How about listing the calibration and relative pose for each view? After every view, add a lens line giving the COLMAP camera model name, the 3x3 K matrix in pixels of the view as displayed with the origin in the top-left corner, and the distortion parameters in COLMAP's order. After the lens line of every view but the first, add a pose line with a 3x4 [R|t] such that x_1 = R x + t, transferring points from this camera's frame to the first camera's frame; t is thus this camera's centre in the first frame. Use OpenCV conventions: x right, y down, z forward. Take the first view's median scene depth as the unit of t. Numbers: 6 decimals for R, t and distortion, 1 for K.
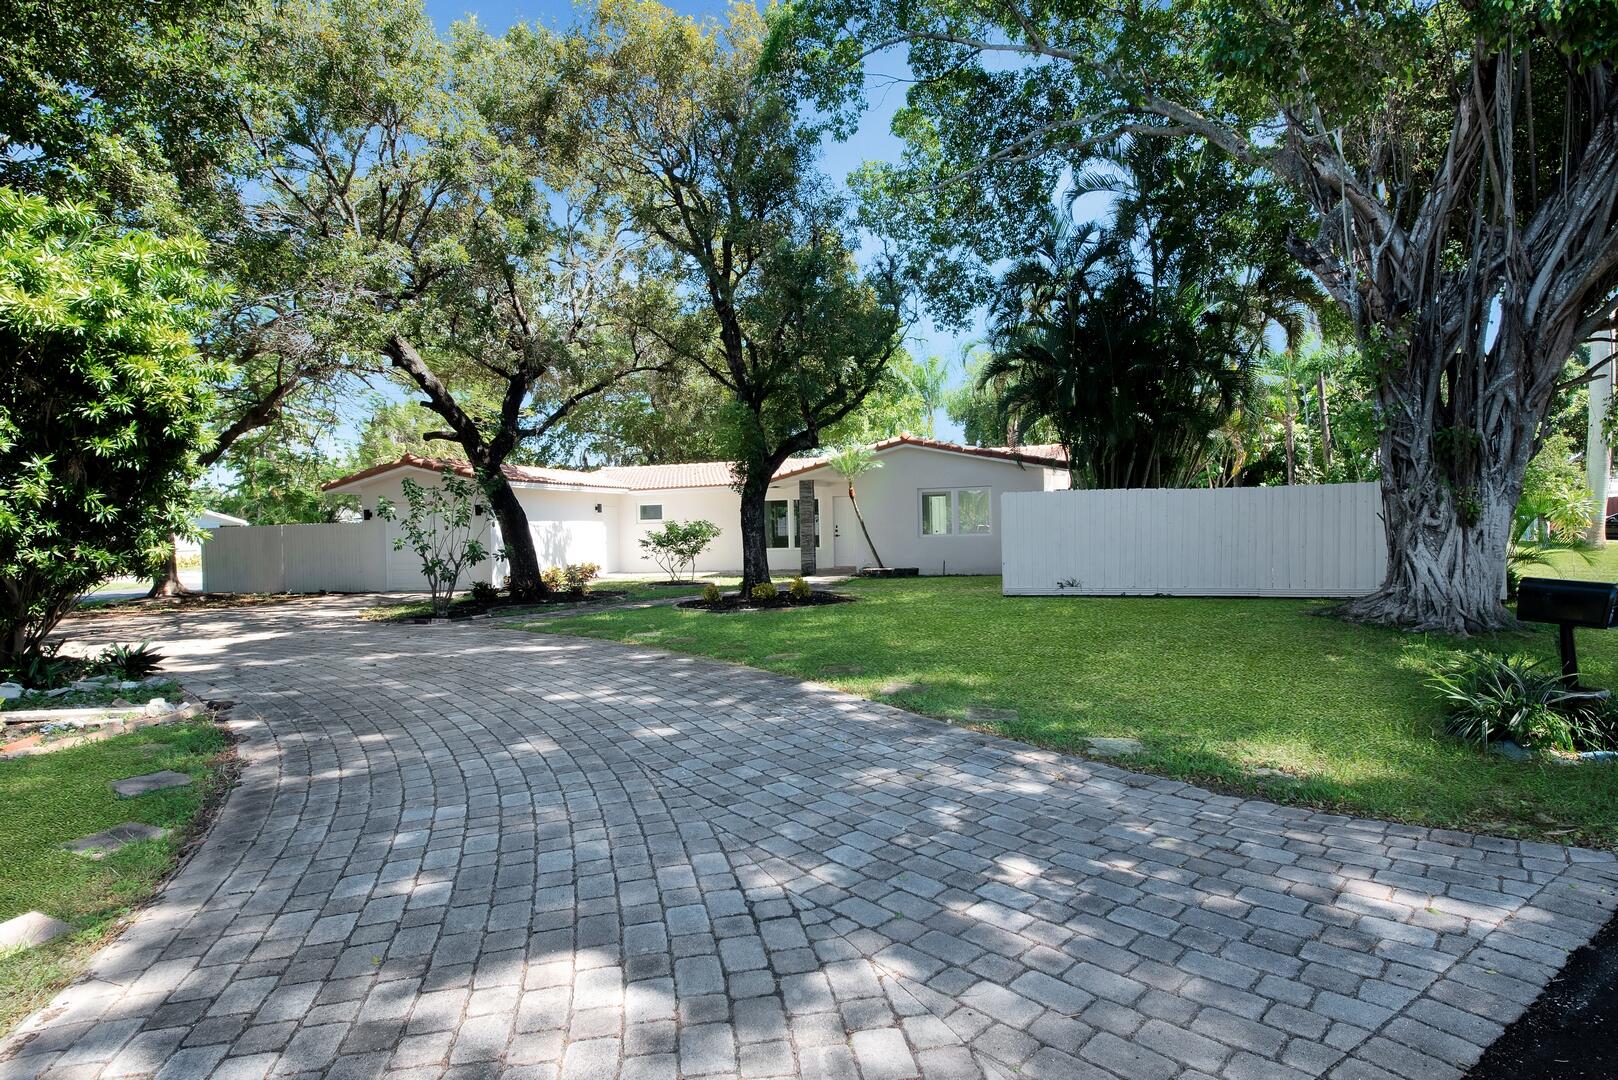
lens RADIAL K [[811.1, 0, 804.8], [0, 811.1, 548.5], [0, 0, 1]] dist [0.021237, -0.000410]
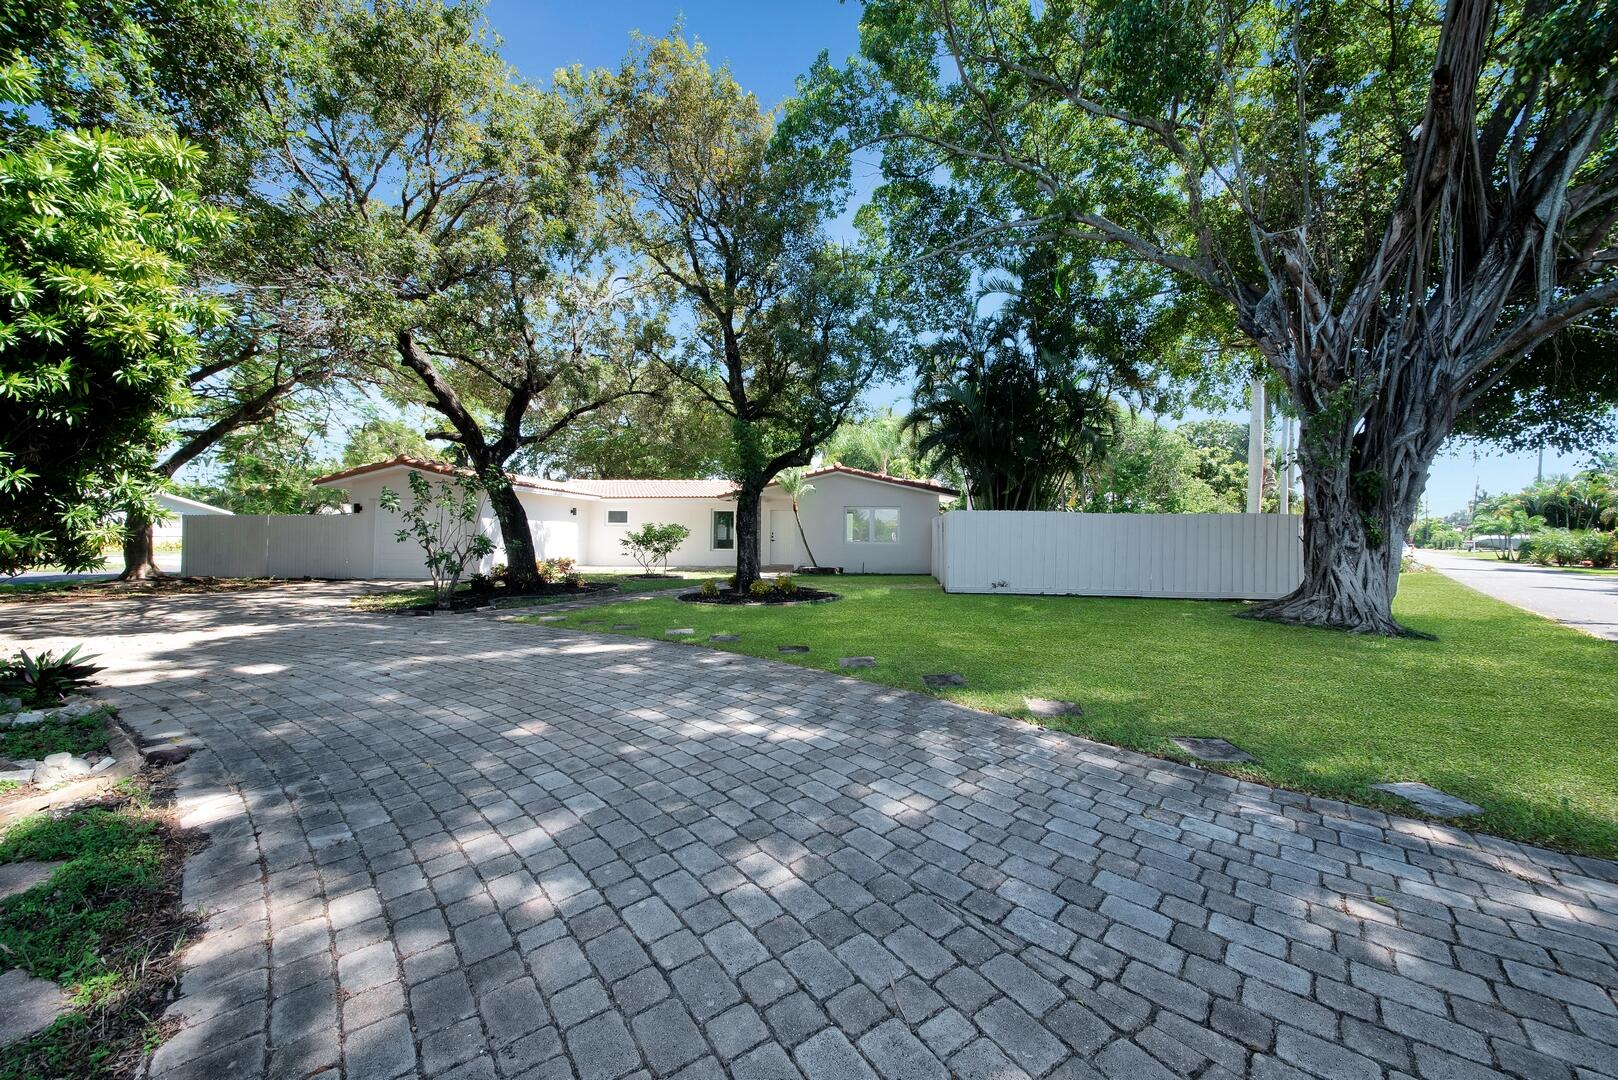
lens RADIAL K [[563.5, 0, 815.3], [0, 563.5, 527.9], [0, 0, 1]] dist [-0.011164, -0.000777]
pose [[0.977285, 0.035605, 0.208918, -0.138623], [-0.027195, 0.998705, -0.042991, 0.001025], [-0.210178, 0.036333, 0.976988, 0.207072]]
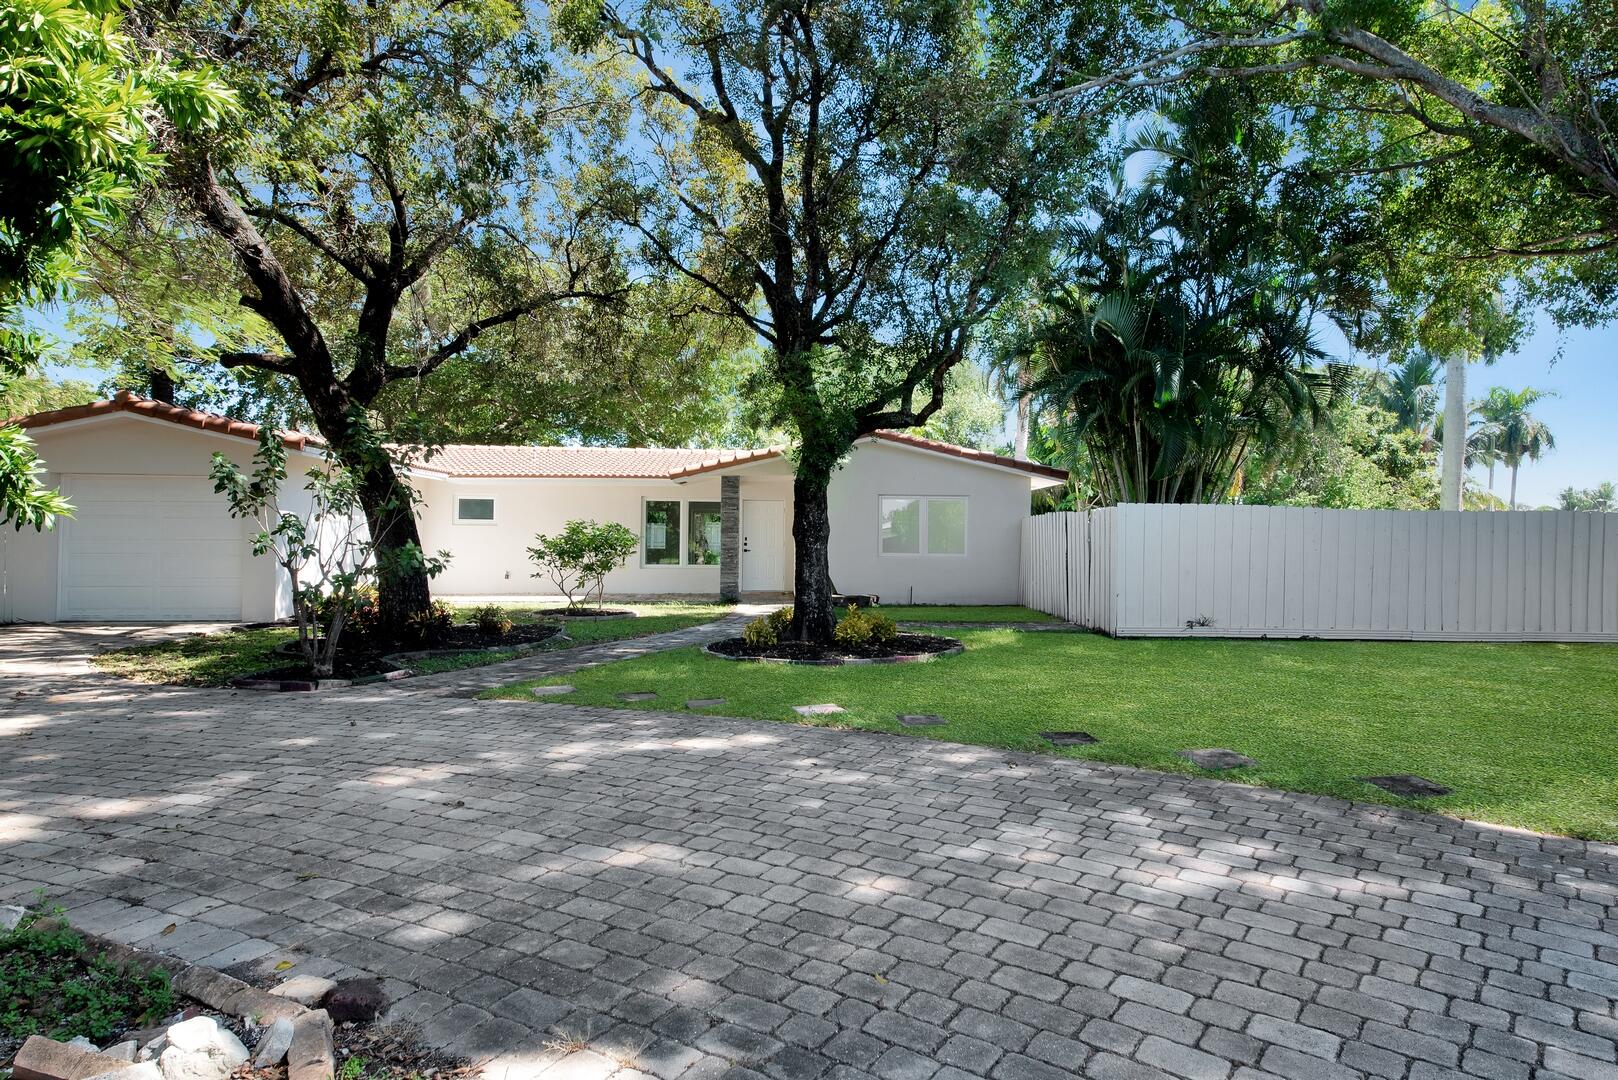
lens RADIAL K [[916.4, 0, 803.3], [0, 916.4, 541.5], [0, 0, 1]] dist [0.021113, -0.000931]
pose [[0.945616, 0.034854, 0.323411, -0.326789], [-0.025740, 0.999143, -0.032417, 0.003666], [-0.324264, 0.022330, 0.945703, 0.279684]]
